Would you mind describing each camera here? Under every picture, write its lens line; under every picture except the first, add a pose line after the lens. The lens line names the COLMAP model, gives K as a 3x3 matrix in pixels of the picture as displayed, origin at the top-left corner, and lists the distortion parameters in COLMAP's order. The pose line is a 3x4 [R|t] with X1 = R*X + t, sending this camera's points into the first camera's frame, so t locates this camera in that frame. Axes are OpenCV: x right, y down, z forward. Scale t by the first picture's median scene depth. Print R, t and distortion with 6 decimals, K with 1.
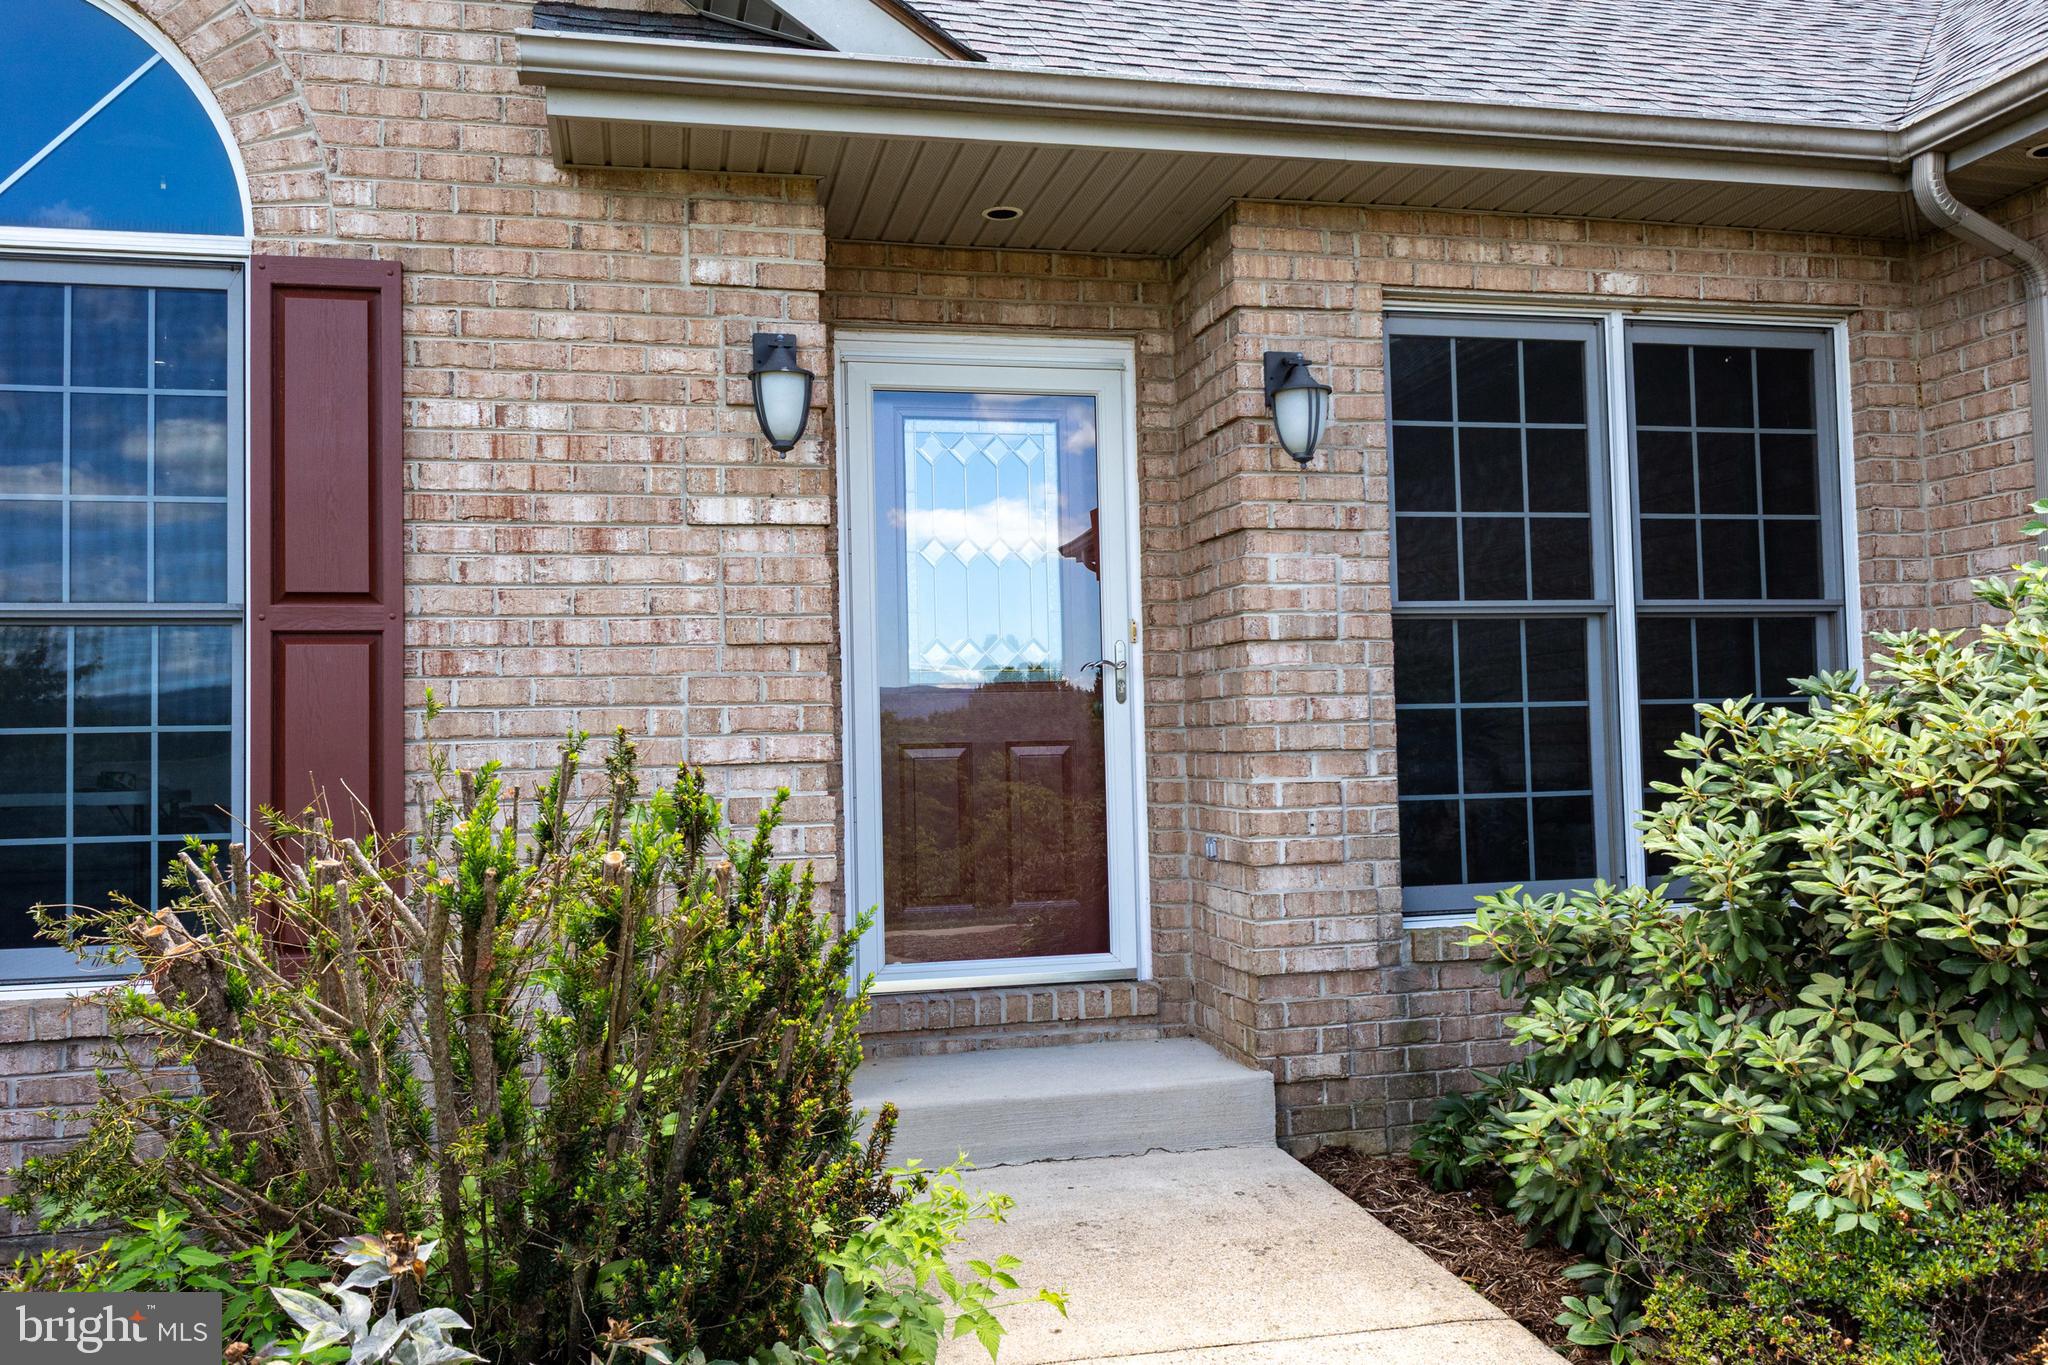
lens RADIAL K [[1702.2, 0, 1029.0], [0, 1702.2, 678.6], [0, 0, 1]] dist [0.024255, -0.038667]
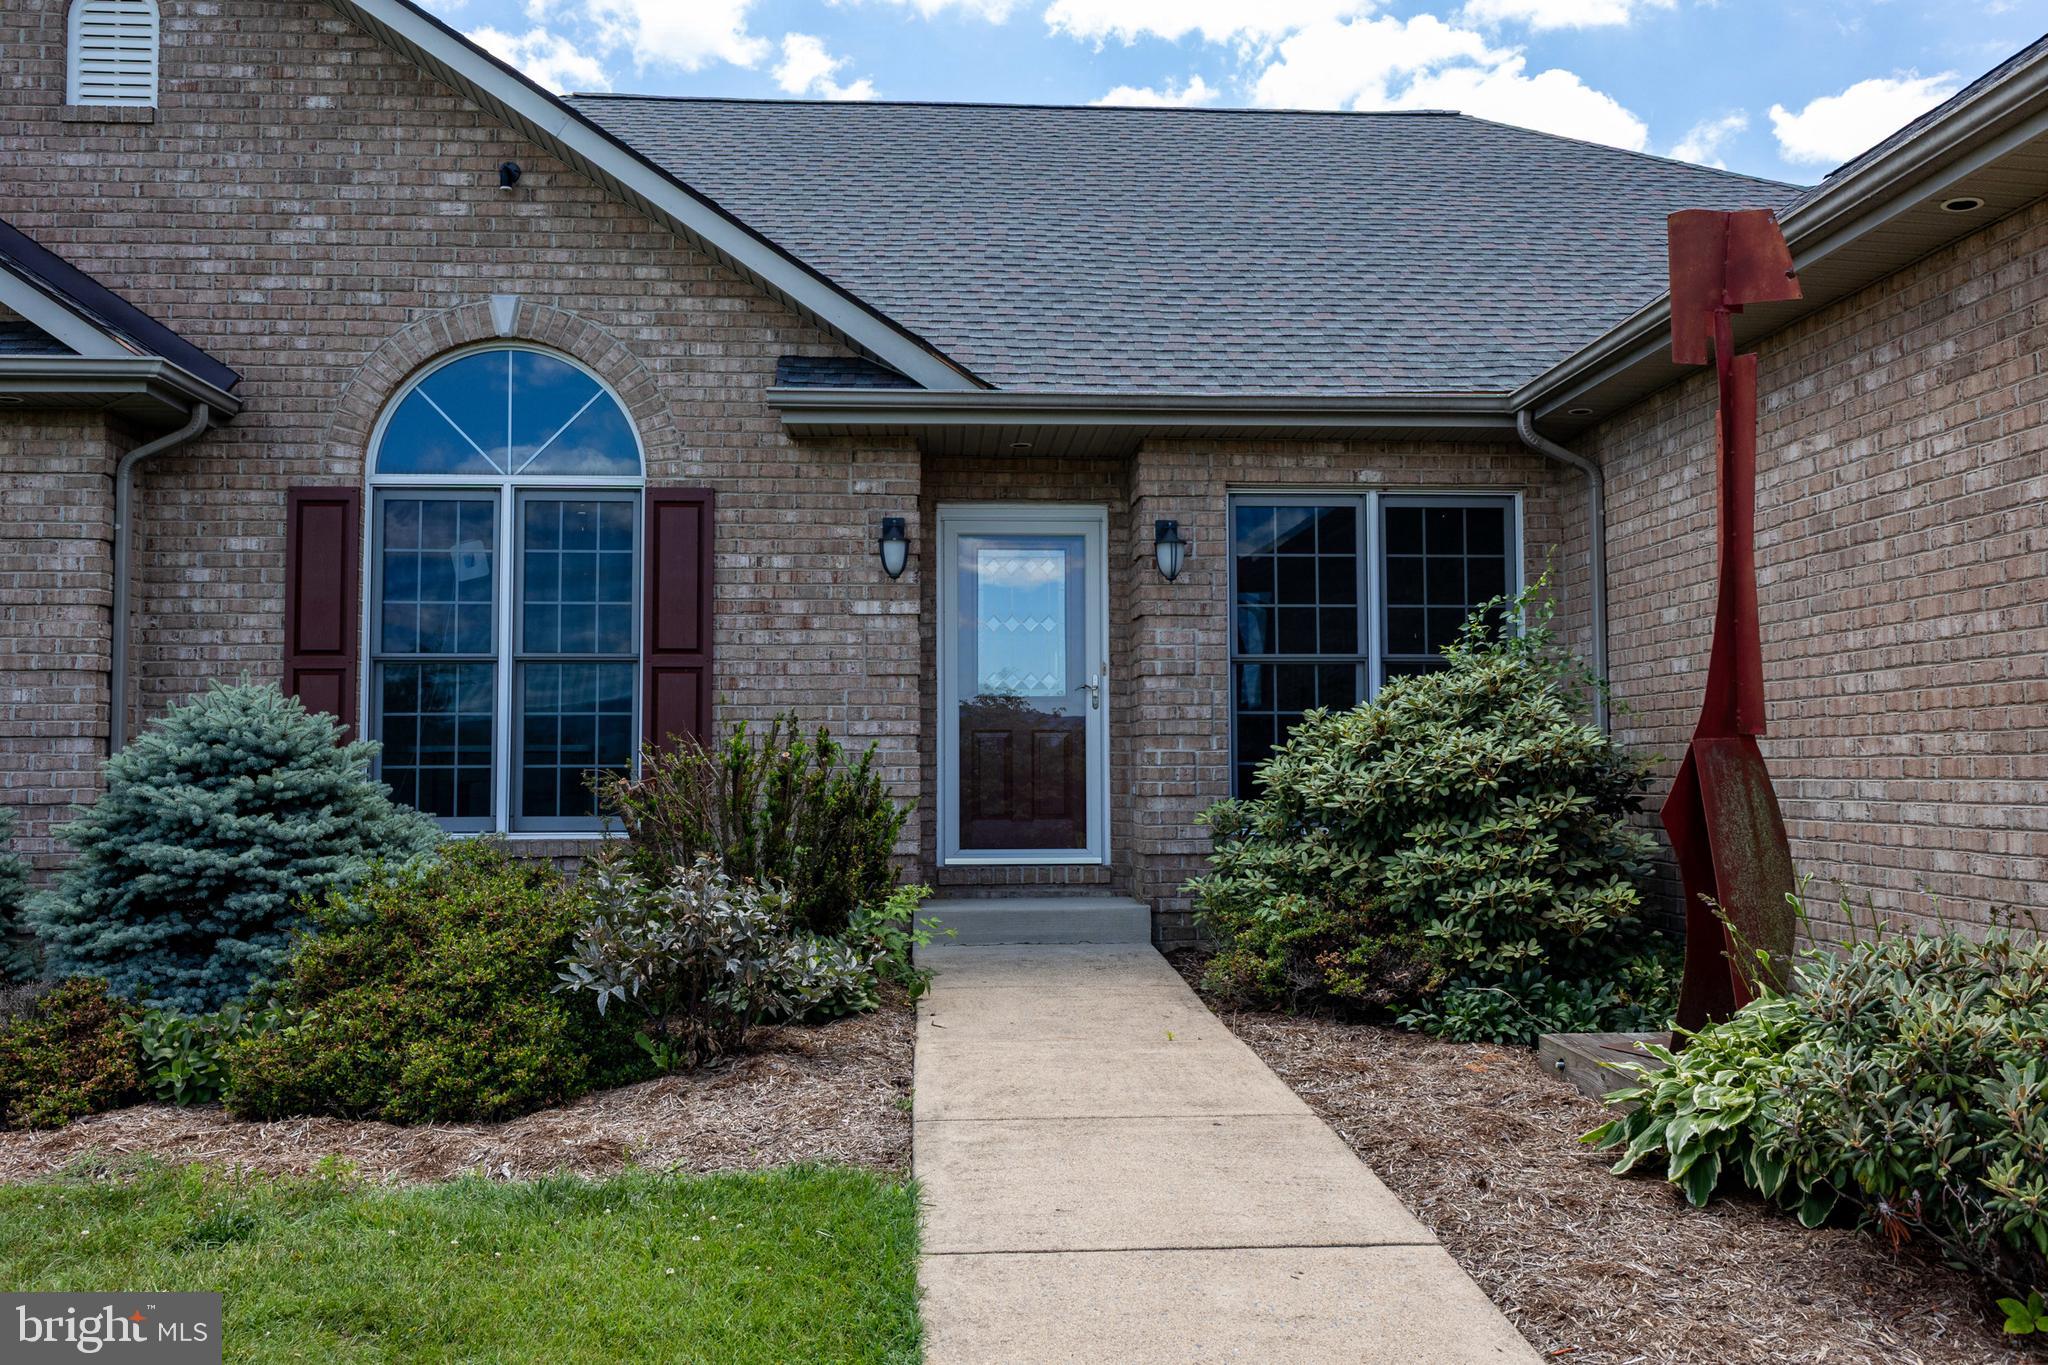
lens RADIAL K [[1702.2, 0, 1023.8], [0, 1702.2, 680.9], [0, 0, 1]] dist [0.024255, -0.038667]
pose [[0.986245, 0.010930, -0.164929, 0.323796], [-0.012728, 0.999871, -0.009846, 0.004005], [0.164800, 0.011810, 0.986256, -0.909441]]
